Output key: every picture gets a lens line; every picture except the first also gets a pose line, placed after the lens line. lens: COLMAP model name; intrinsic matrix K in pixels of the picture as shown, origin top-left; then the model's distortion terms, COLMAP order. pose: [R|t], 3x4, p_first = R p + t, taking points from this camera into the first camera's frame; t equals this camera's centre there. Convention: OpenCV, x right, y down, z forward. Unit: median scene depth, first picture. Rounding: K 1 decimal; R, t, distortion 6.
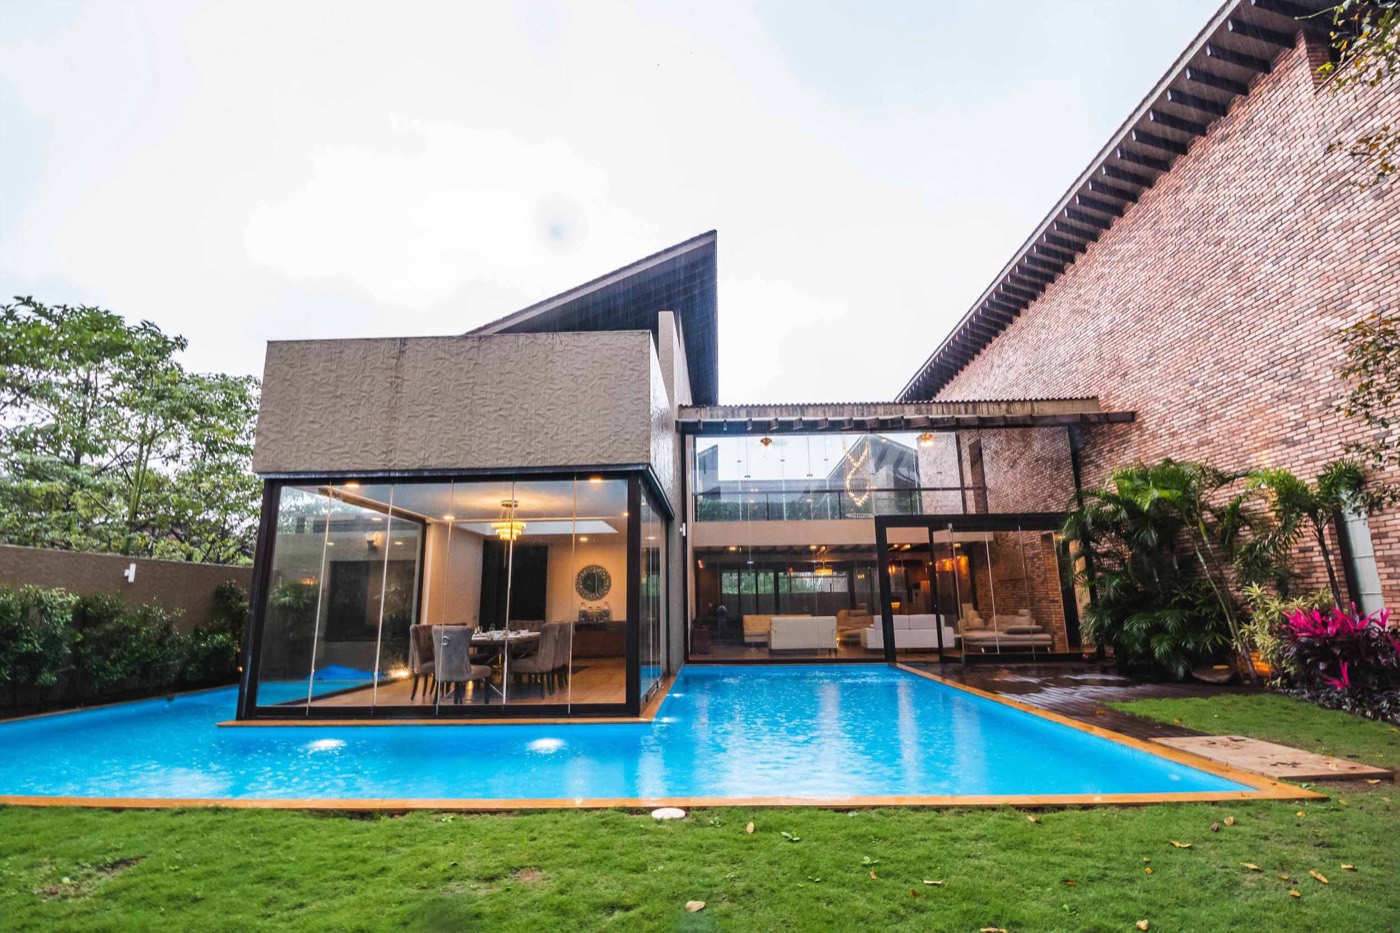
lens RADIAL K [[657.0, 0, 703.5], [0, 657.0, 471.6], [0, 0, 1]] dist [-0.012024, -0.000614]
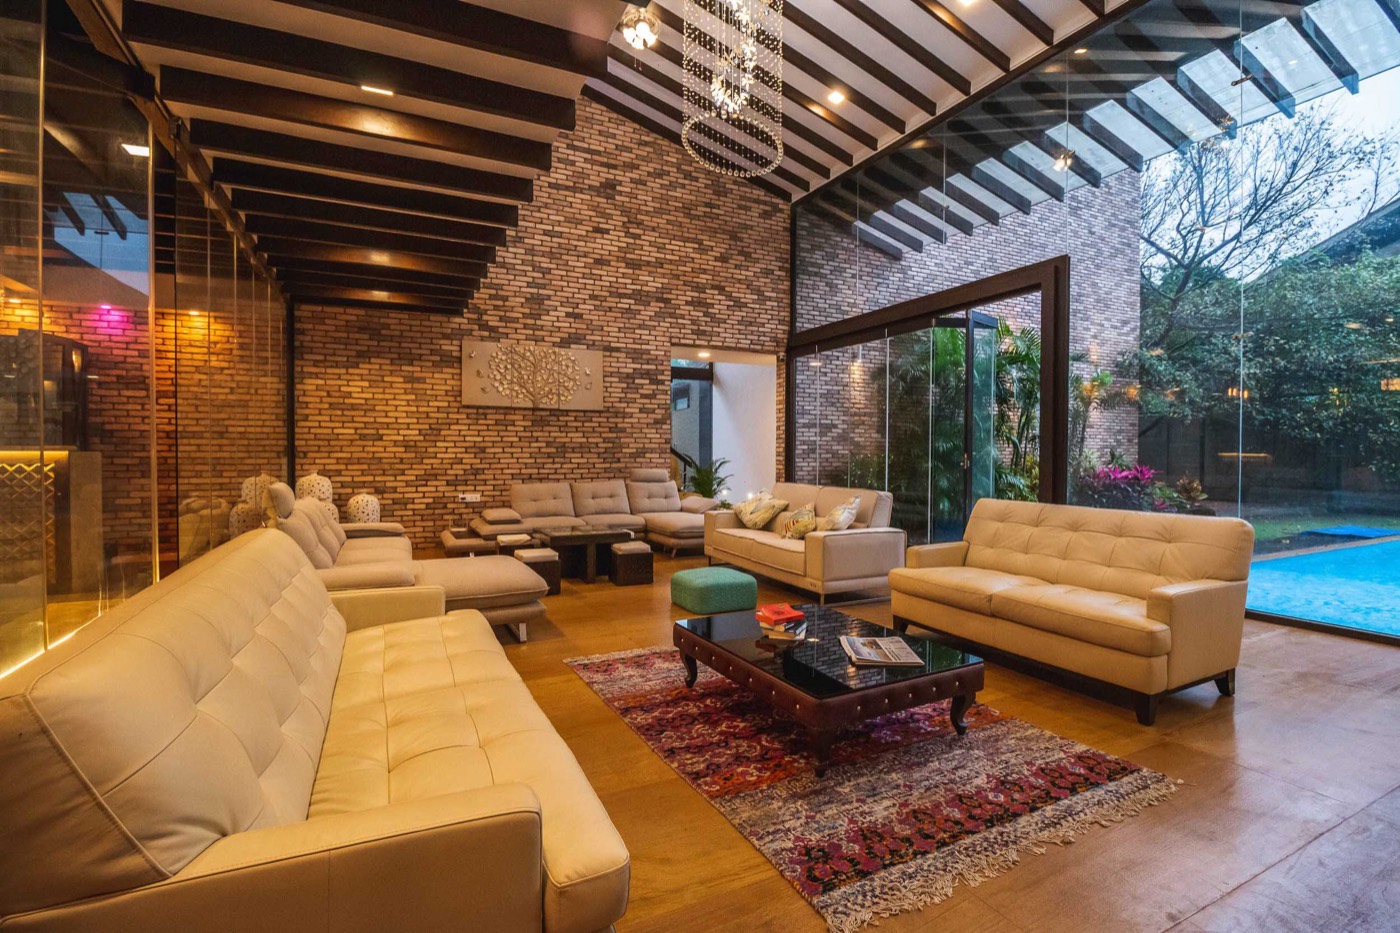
lens RADIAL K [[646.7, 0, 700.3], [0, 646.7, 465.6], [0, 0, 1]] dist [0.001749, 0.000065]
pose [[-0.466682, -0.000917, 0.884425, 0.000030], [-0.174689, 0.980395, -0.091161, 0.412737], [-0.867002, -0.197042, -0.457693, 2.005502]]
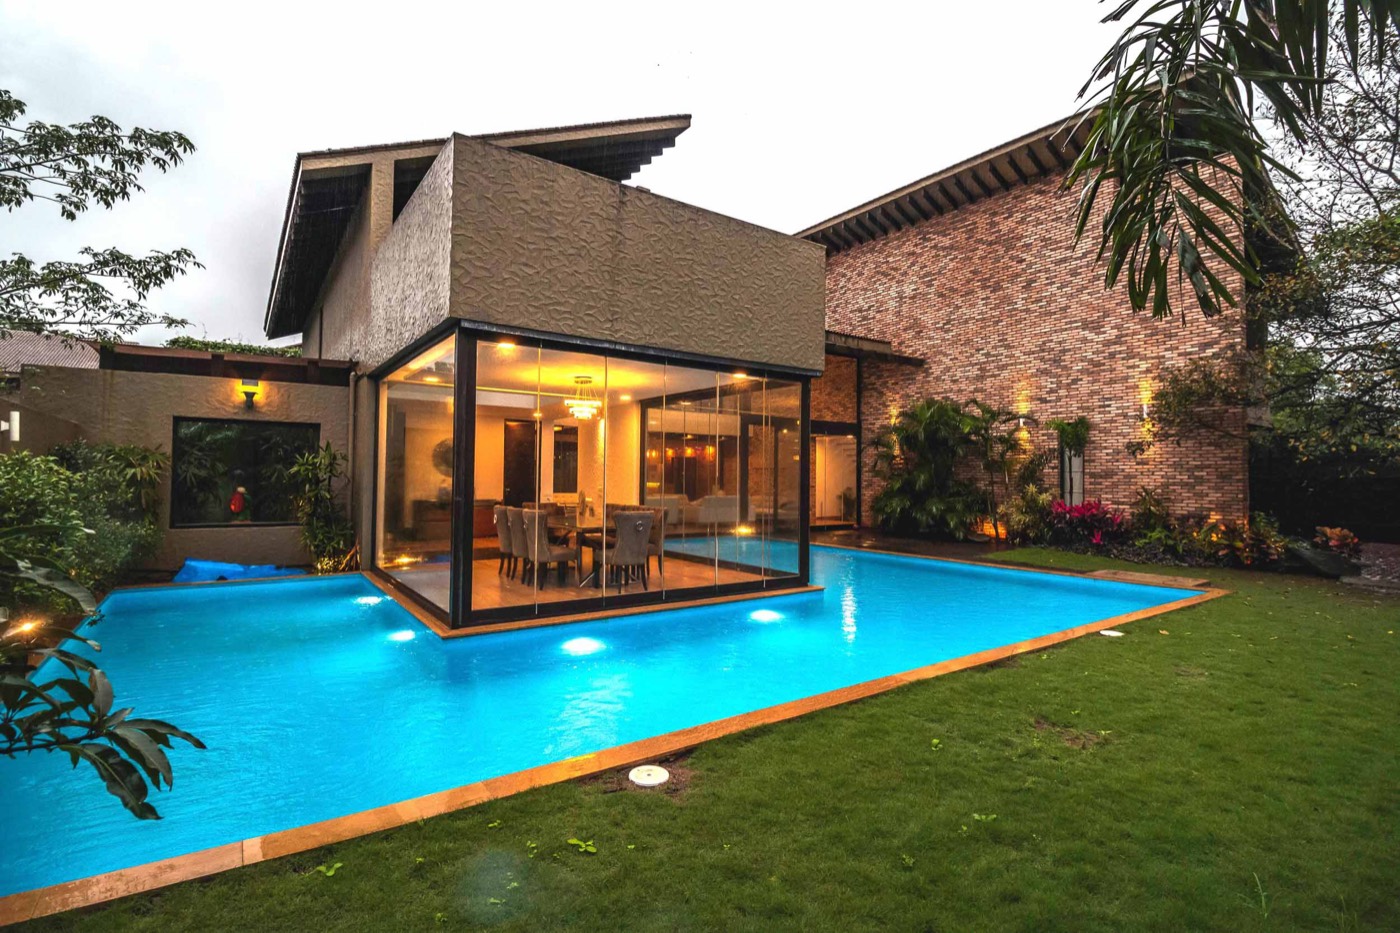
lens RADIAL K [[646.7, 0, 700.3], [0, 646.7, 462.9], [0, 0, 1]] dist [0.001749, 0.000065]
pose [[0.795564, 0.037603, 0.604702, -0.722210], [-0.143589, 0.981340, 0.127886, 0.024000], [-0.588609, -0.188570, 0.786117, 0.170925]]
